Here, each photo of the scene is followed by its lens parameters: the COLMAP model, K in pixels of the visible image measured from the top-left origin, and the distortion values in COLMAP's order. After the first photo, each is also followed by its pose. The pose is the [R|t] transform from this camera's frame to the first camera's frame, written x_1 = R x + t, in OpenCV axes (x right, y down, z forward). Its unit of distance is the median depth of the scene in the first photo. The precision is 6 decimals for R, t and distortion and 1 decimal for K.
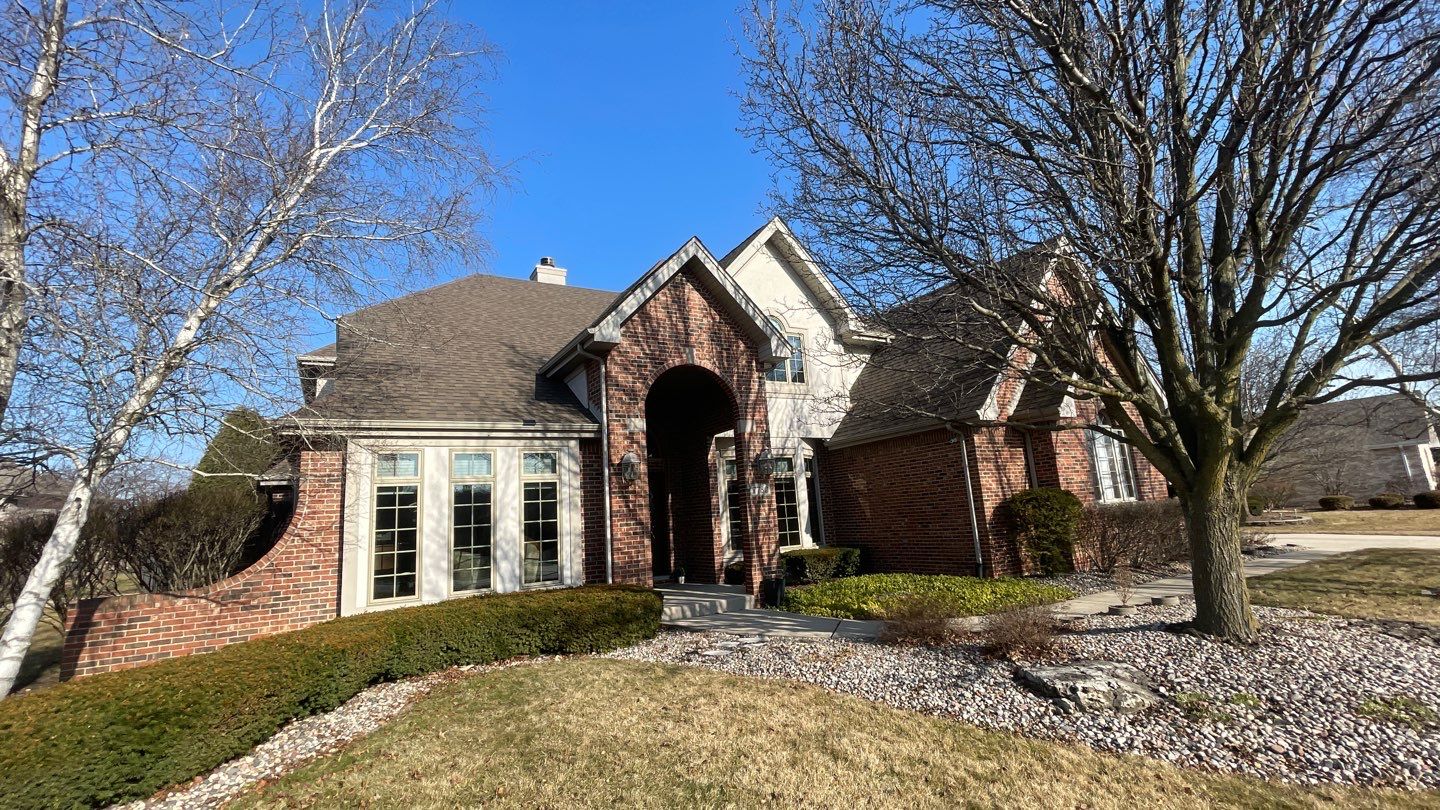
lens RADIAL K [[633.6, 0, 717.7], [0, 633.6, 404.7], [0, 0, 1]] dist [0.000545, 0.000955]
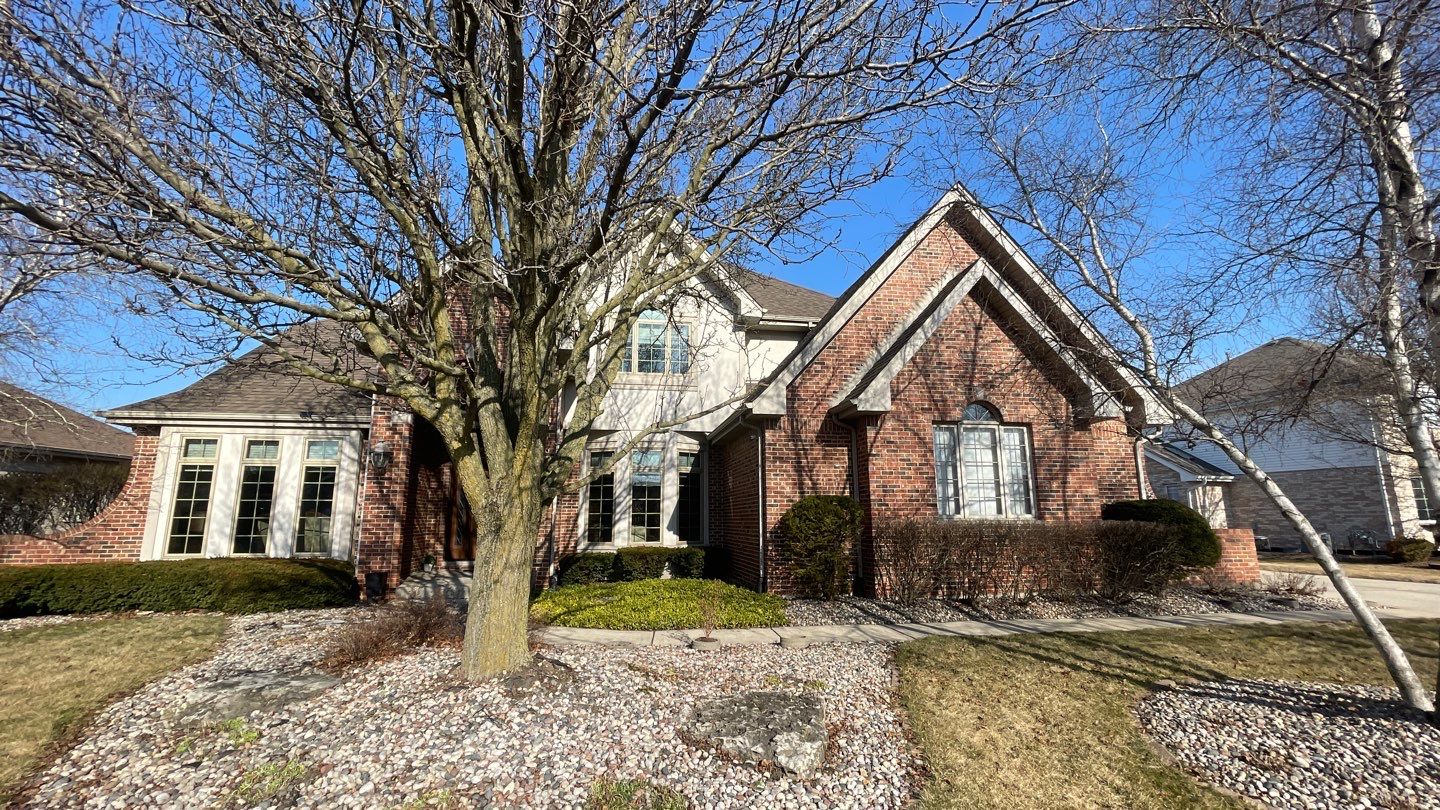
lens RADIAL K [[633.6, 0, 723.7], [0, 633.6, 402.6], [0, 0, 1]] dist [0.000545, 0.000955]
pose [[0.930059, -0.001396, -0.367409, 0.855330], [0.005958, 0.999919, 0.011281, -0.002117], [0.367363, -0.012681, 0.929991, 0.207262]]
